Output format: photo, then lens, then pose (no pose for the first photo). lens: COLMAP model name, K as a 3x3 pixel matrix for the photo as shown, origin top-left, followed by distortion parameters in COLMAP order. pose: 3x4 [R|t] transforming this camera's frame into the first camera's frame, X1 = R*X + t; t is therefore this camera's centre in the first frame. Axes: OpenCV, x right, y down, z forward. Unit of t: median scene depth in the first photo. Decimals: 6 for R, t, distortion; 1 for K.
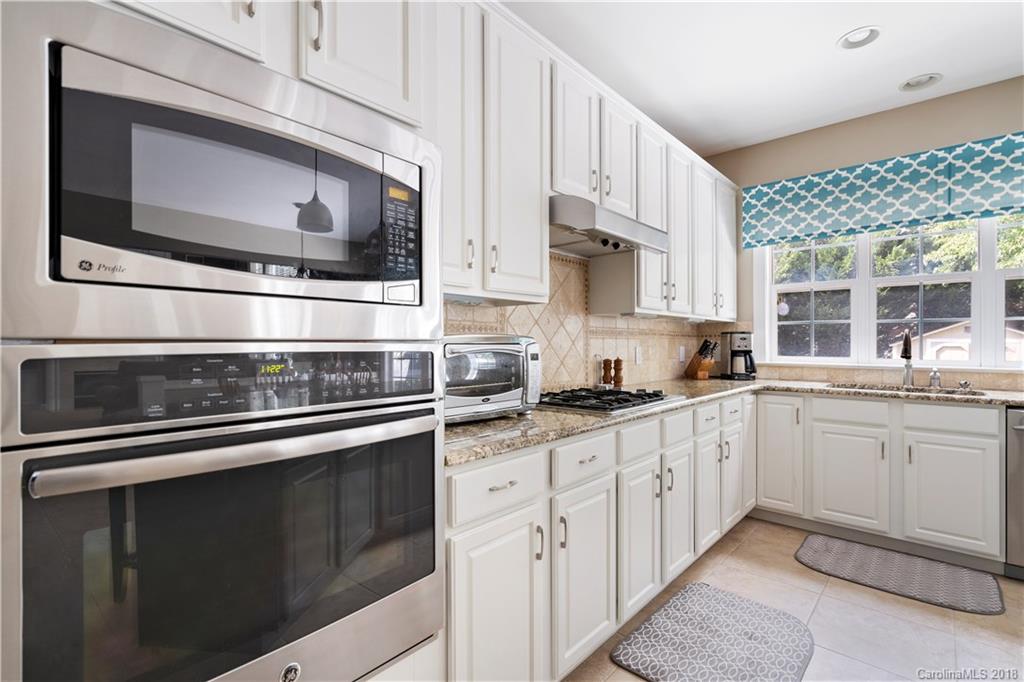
lens RADIAL K [[463.7, 0, 505.4], [0, 463.7, 342.5], [0, 0, 1]] dist [-0.004249, -0.000396]
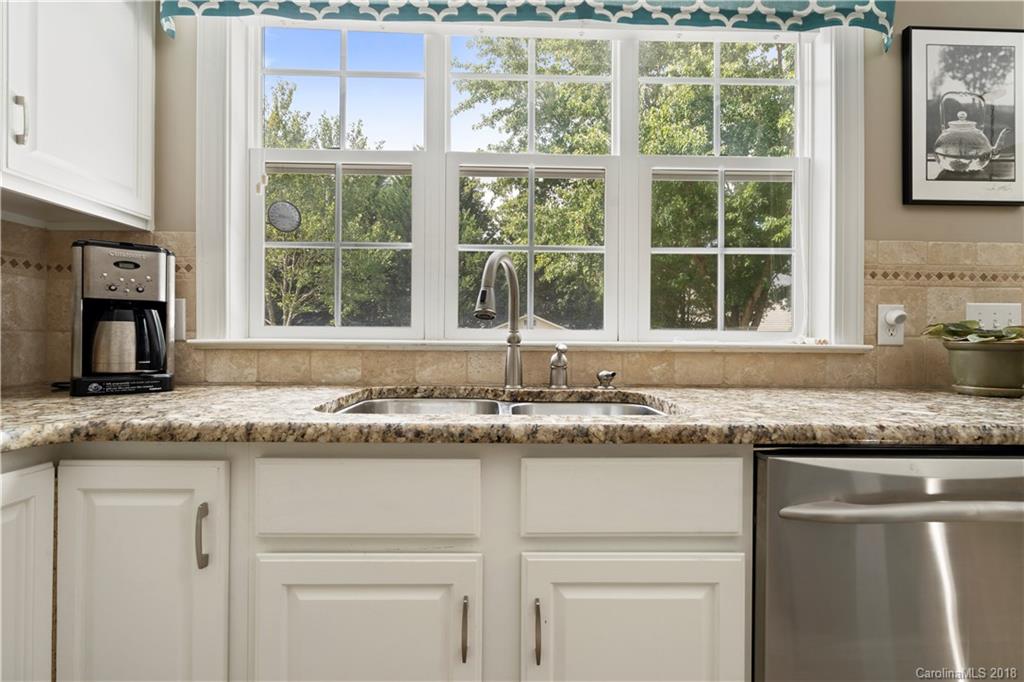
lens RADIAL K [[463.7, 0, 510.0], [0, 463.7, 339.3], [0, 0, 1]] dist [-0.004249, -0.000396]
pose [[0.718112, 0.005019, 0.695910, 0.523224], [-0.006673, 0.999978, -0.000327, 0.045688], [-0.695896, -0.004409, 0.718129, 0.637568]]
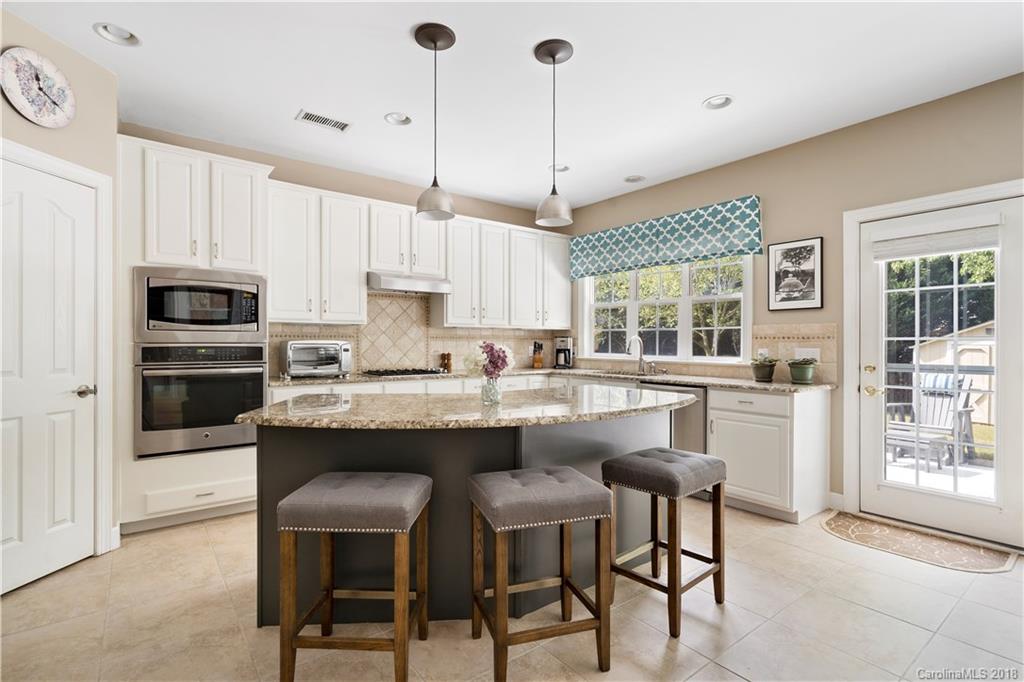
lens RADIAL K [[475.6, 0, 504.5], [0, 475.6, 341.9], [0, 0, 1]] dist [-0.010356, 0.000190]
pose [[0.985155, 0.002024, -0.171655, 0.643343], [-0.002605, 0.999992, -0.003162, -0.001387], [0.171647, 0.003562, 0.985152, -0.584863]]
